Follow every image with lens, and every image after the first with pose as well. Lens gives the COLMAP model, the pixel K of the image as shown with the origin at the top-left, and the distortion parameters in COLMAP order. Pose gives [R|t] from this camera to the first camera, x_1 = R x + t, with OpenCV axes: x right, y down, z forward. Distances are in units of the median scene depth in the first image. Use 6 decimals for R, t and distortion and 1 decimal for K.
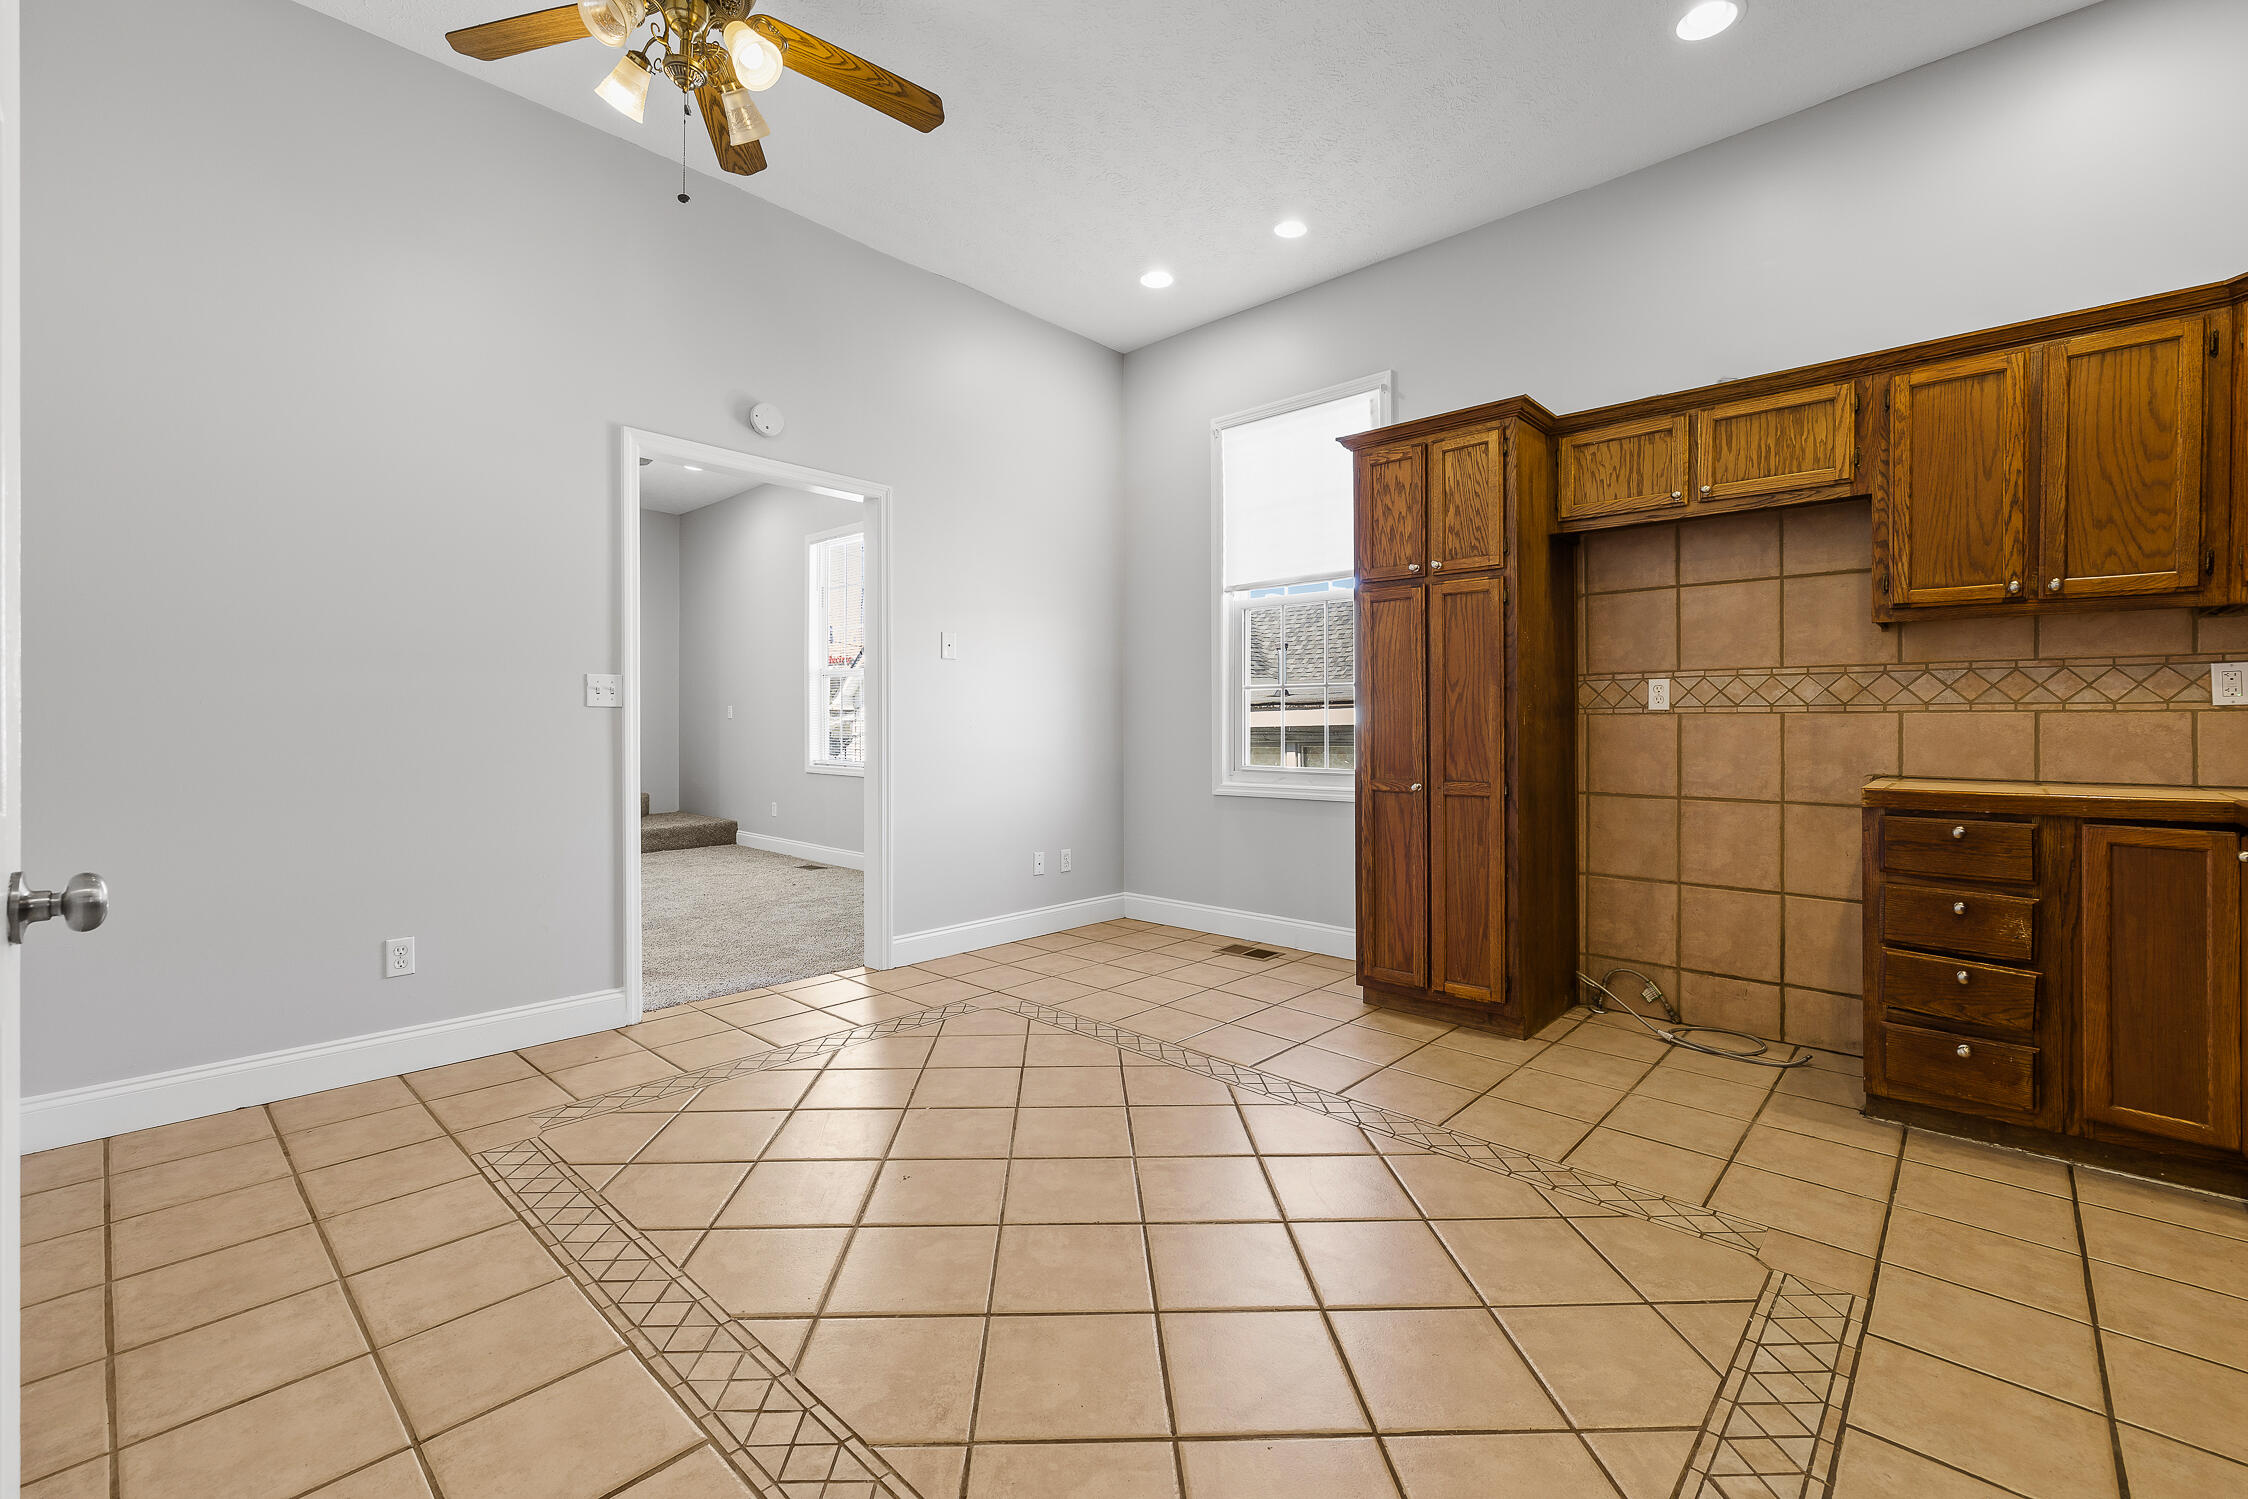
lens RADIAL K [[951.3, 0, 1113.0], [0, 951.3, 725.1], [0, 0, 1]] dist [0.001820, 0.000305]
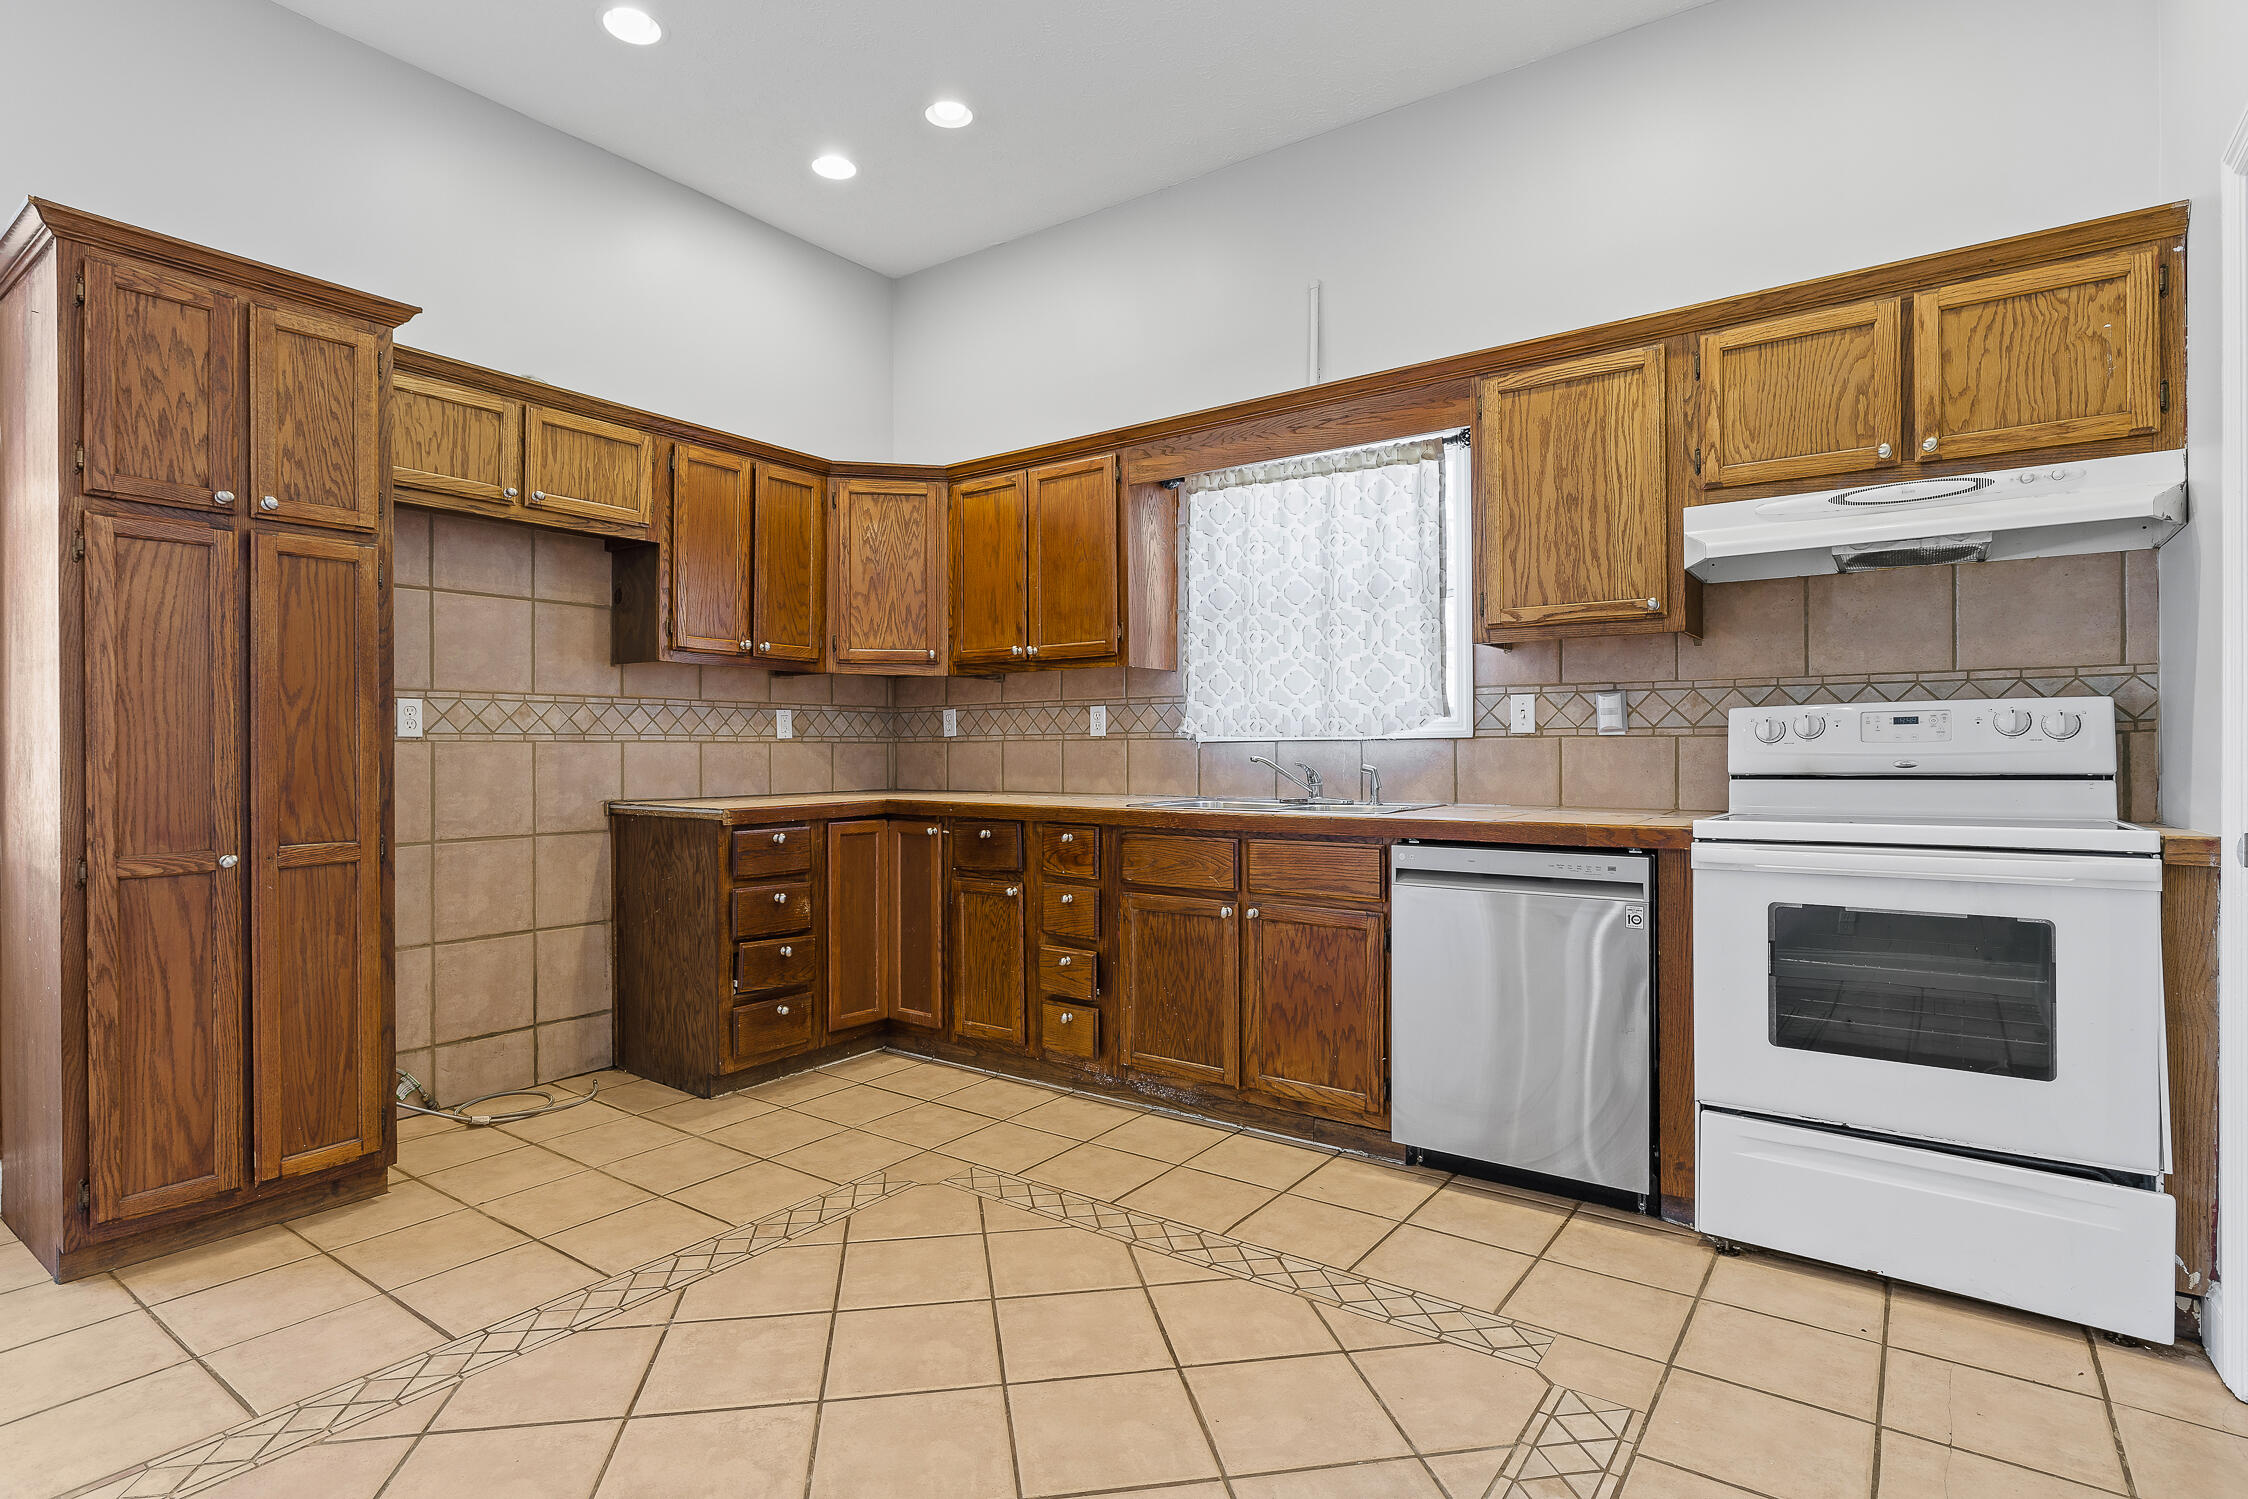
lens RADIAL K [[1119.2, 0, 1111.8], [0, 1119.2, 751.8], [0, 0, 1]] dist [-0.003895, 0.000124]
pose [[-0.122085, -0.004645, 0.992509, -0.494313], [0.004069, 0.999978, 0.005180, -0.006215], [-0.992511, 0.004670, -0.122064, 0.578009]]
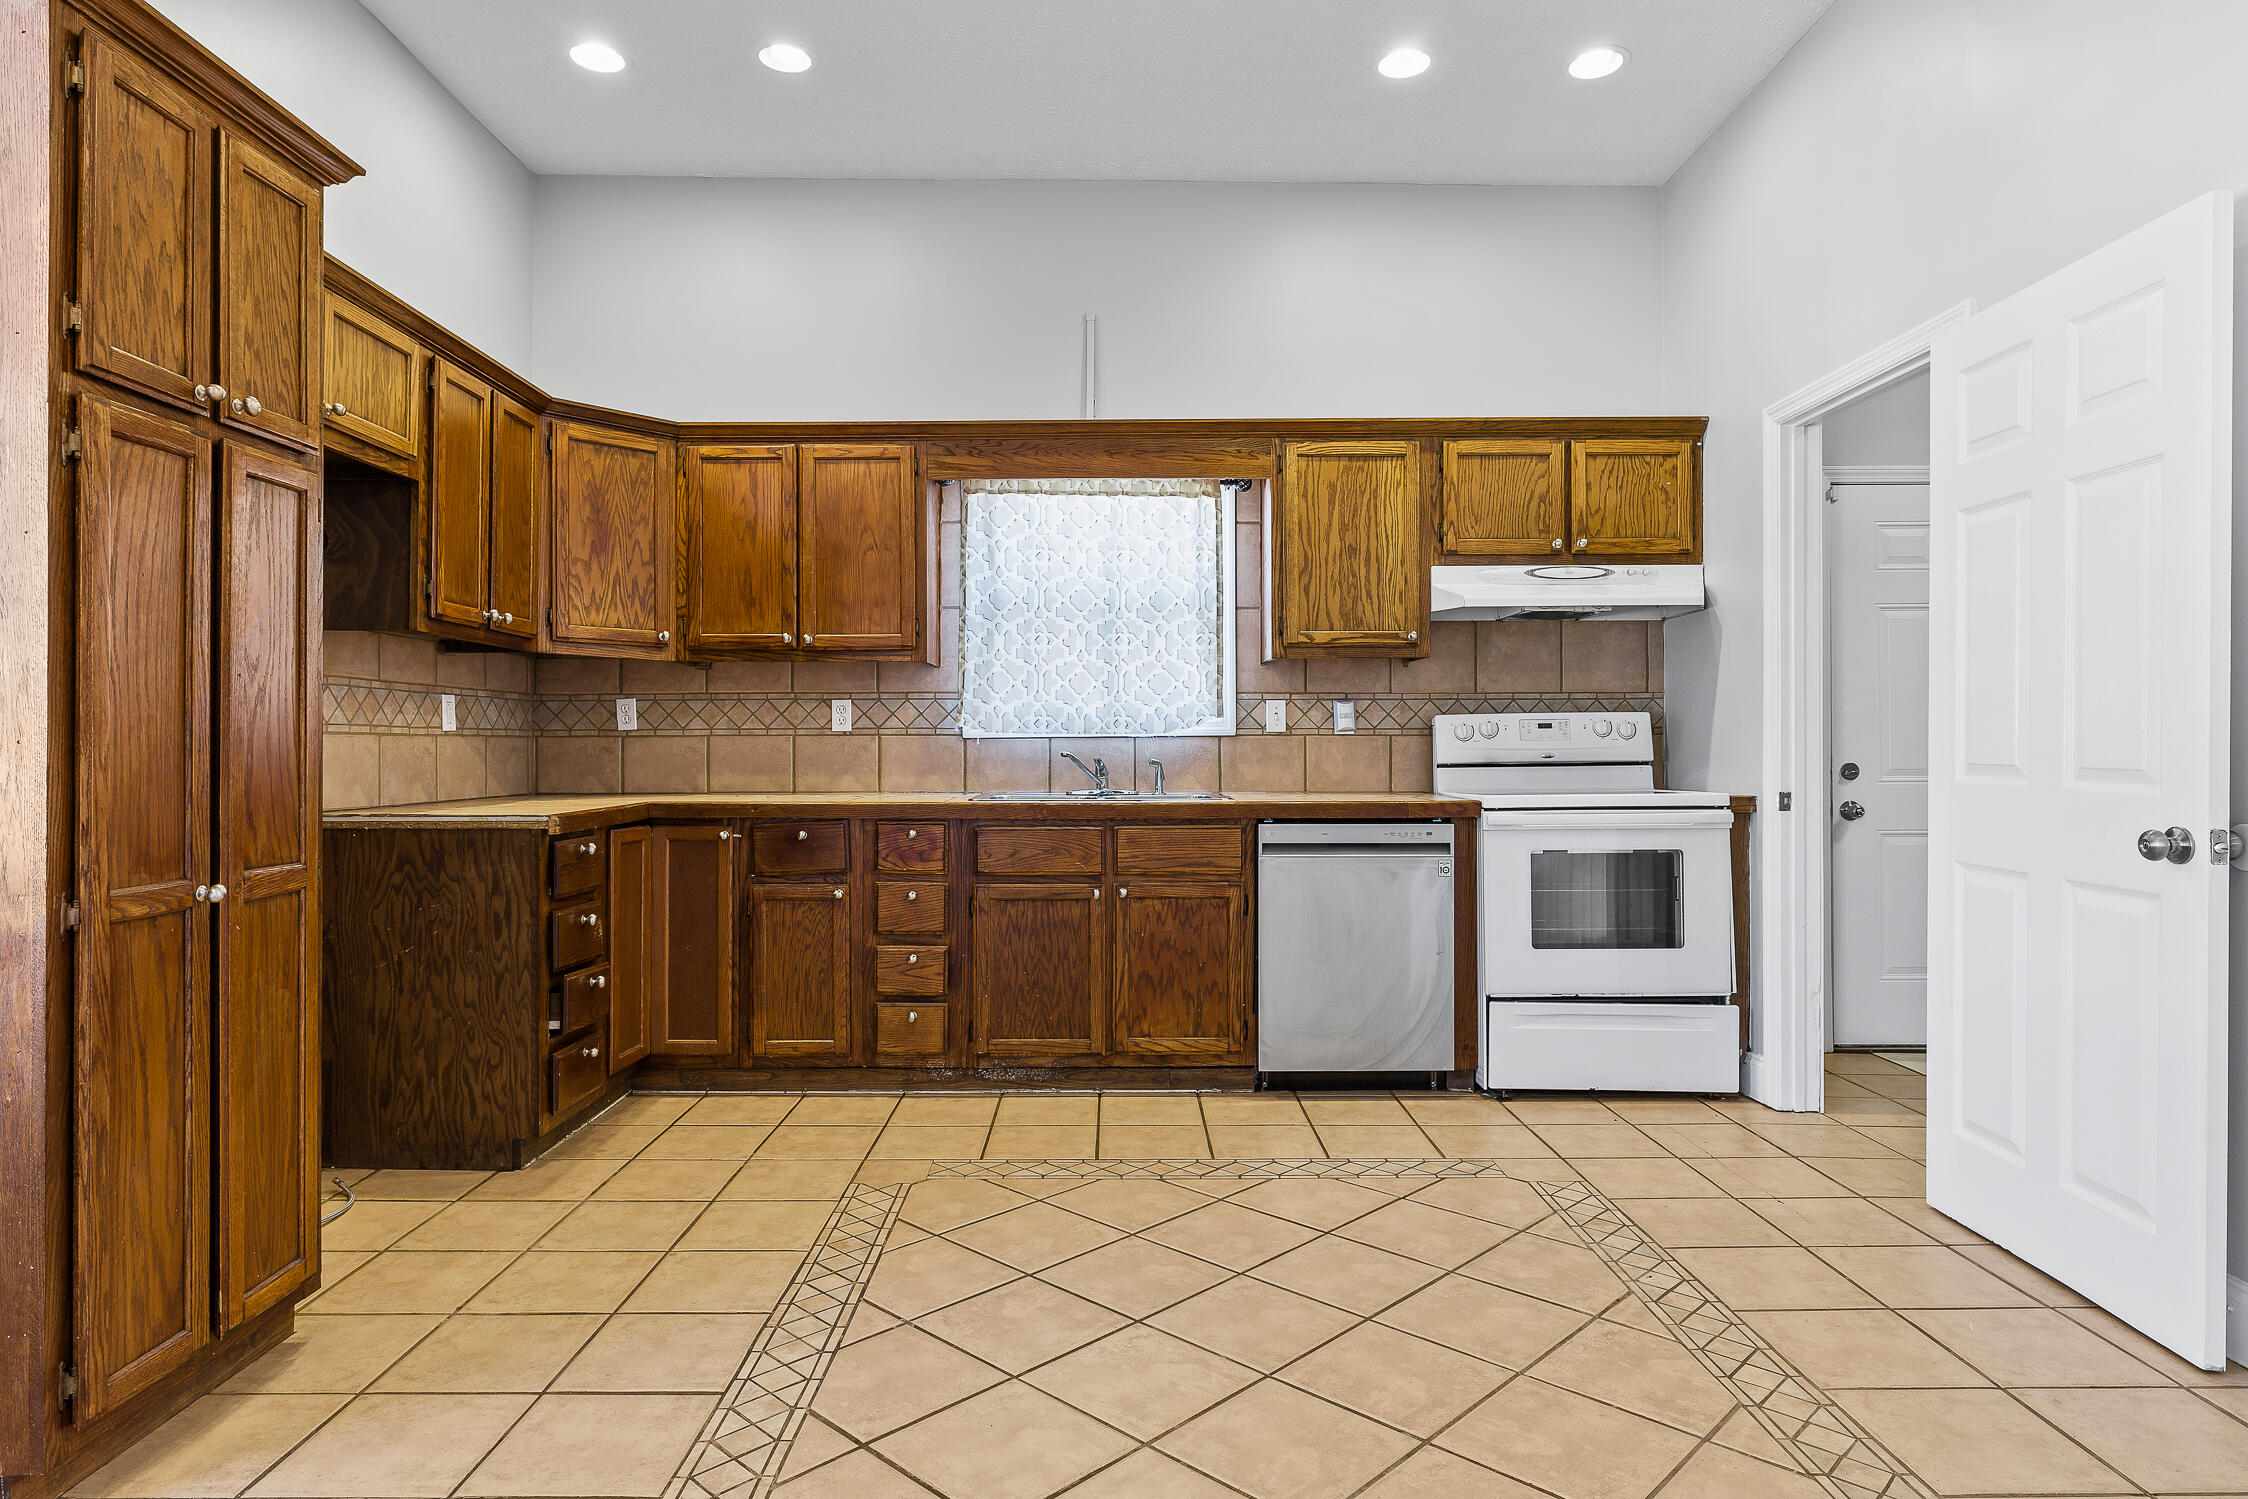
lens RADIAL K [[1268.3, 0, 1116.2], [0, 1268.3, 751.6], [0, 0, 1]] dist [0.001833, -0.002902]
pose [[-0.681810, -0.004172, 0.731518, -0.431134], [0.000915, 0.999978, 0.006555, -0.004173], [-0.731529, 0.005138, -0.681791, 1.193226]]
